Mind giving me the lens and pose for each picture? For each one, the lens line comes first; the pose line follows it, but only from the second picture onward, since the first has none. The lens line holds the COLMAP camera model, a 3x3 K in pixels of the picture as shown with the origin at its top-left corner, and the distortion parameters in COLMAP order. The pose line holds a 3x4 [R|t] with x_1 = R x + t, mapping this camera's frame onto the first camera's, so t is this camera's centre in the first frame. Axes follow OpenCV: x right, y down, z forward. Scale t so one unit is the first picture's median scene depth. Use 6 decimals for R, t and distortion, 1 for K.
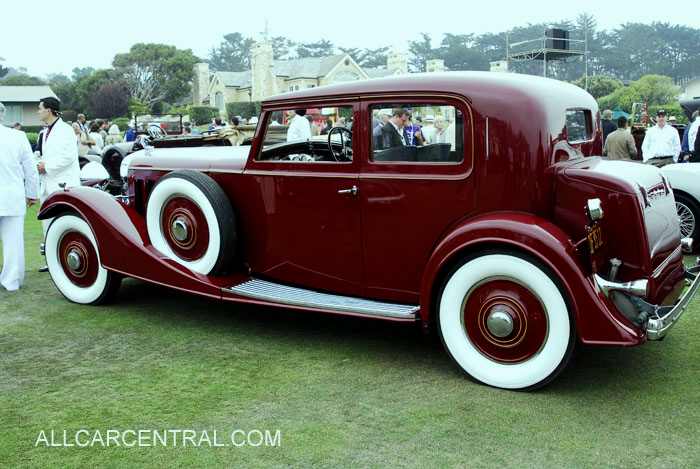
lens RADIAL K [[721.0, 0, 350.0], [0, 721.0, 234.5], [0, 0, 1]] dist [-0.096803, 0.024015]
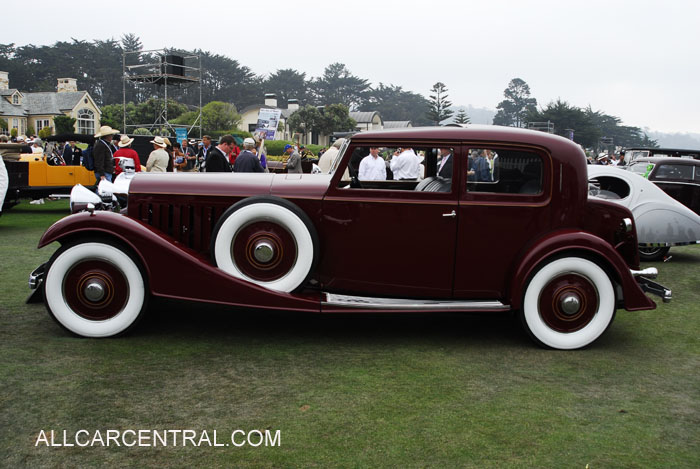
lens RADIAL K [[721.0, 0, 350.0], [0, 721.0, 234.5], [0, 0, 1]] dist [-0.096803, 0.024015]
pose [[0.823787, -0.024911, 0.566352, -0.740096], [0.040855, 0.999045, -0.015483, -0.010806], [-0.565426, 0.035893, 0.824018, 0.041978]]
